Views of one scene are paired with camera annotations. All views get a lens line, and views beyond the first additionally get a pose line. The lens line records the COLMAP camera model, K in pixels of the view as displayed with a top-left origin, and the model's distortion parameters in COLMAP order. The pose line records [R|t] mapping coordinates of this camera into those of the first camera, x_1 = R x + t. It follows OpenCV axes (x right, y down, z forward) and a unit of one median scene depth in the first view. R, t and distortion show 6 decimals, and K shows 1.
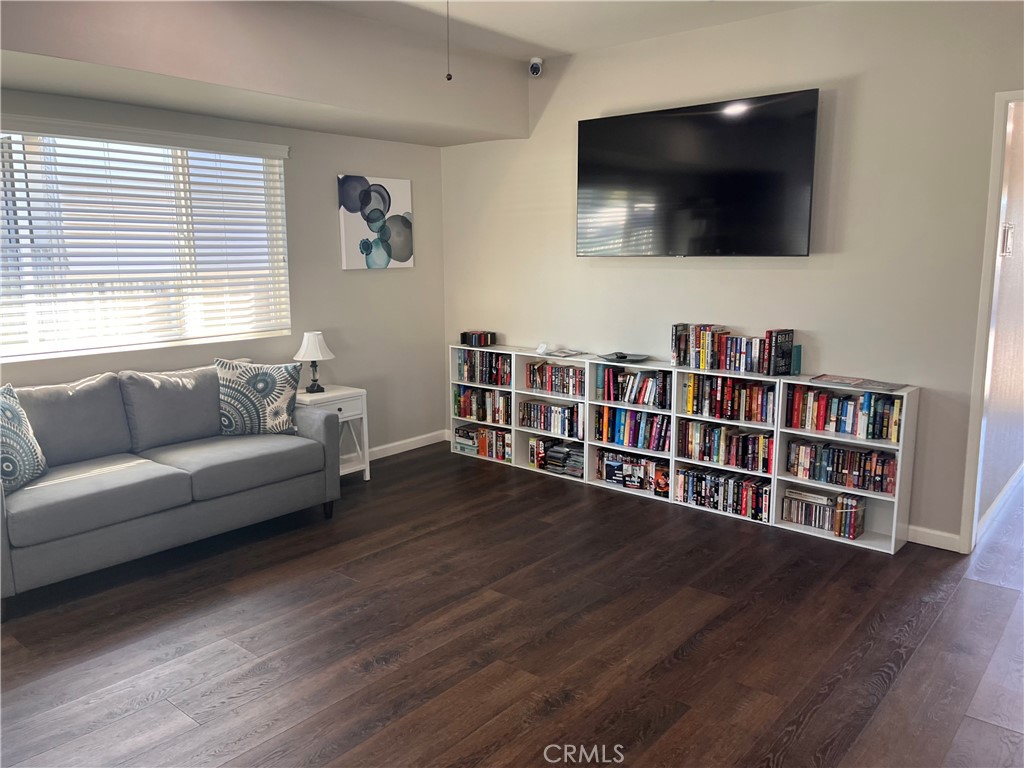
lens RADIAL K [[774.4, 0, 505.9], [0, 774.4, 373.5], [0, 0, 1]] dist [0.077032, -0.106235]
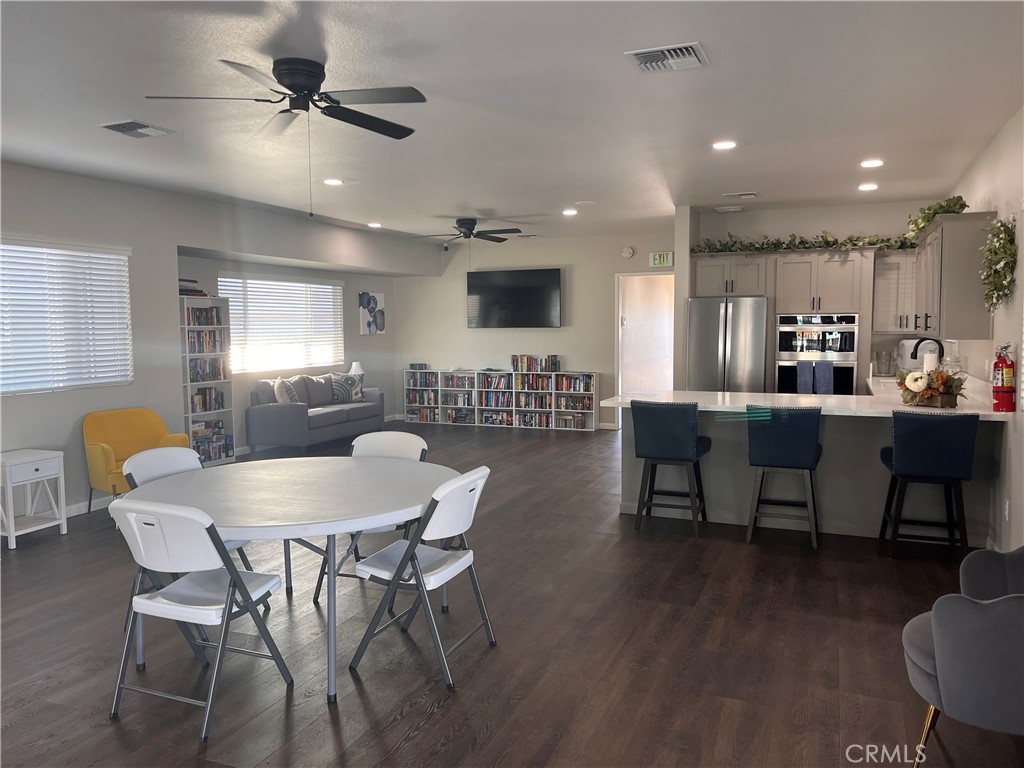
lens RADIAL K [[774.4, 0, 501.7], [0, 774.4, 378.3], [0, 0, 1]] dist [0.077032, -0.106235]
pose [[0.956175, -0.025192, 0.291709, -0.509883], [0.051231, 0.995317, -0.081971, 0.201960], [-0.288278, 0.093323, 0.952988, -1.271287]]
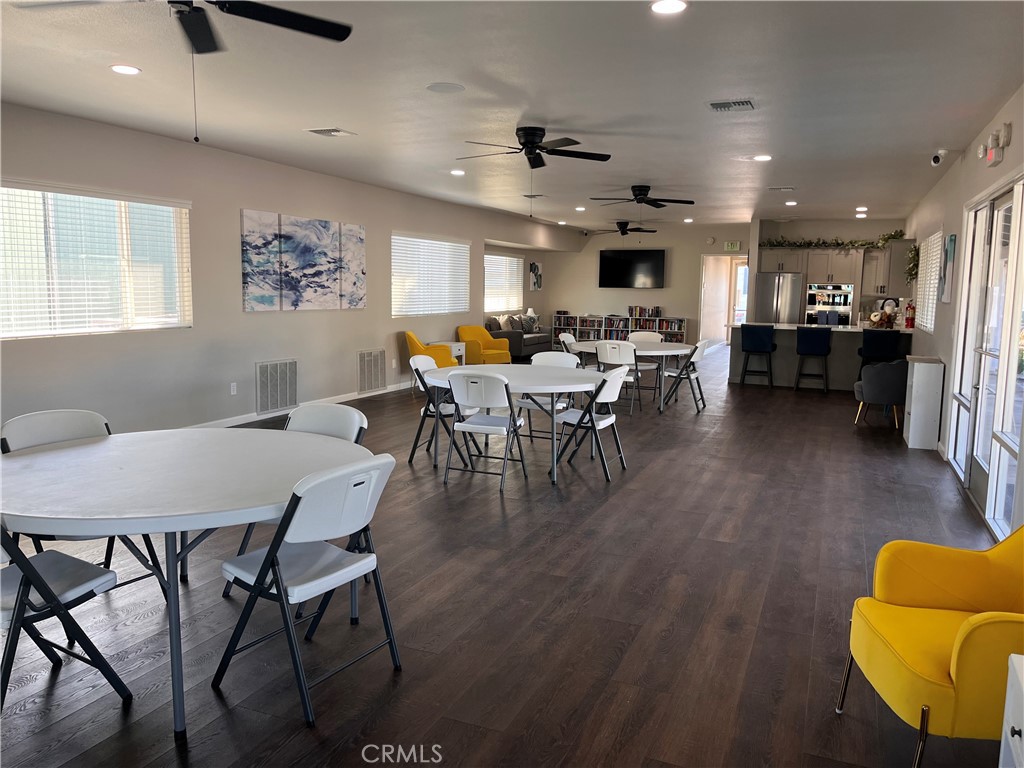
lens RADIAL K [[774.4, 0, 518.1], [0, 774.4, 381.8], [0, 0, 1]] dist [0.077032, -0.106235]
pose [[0.952520, -0.018820, 0.303893, -1.380585], [0.028433, 0.999224, -0.027240, 0.374250], [-0.303145, 0.034587, 0.952317, -2.302882]]
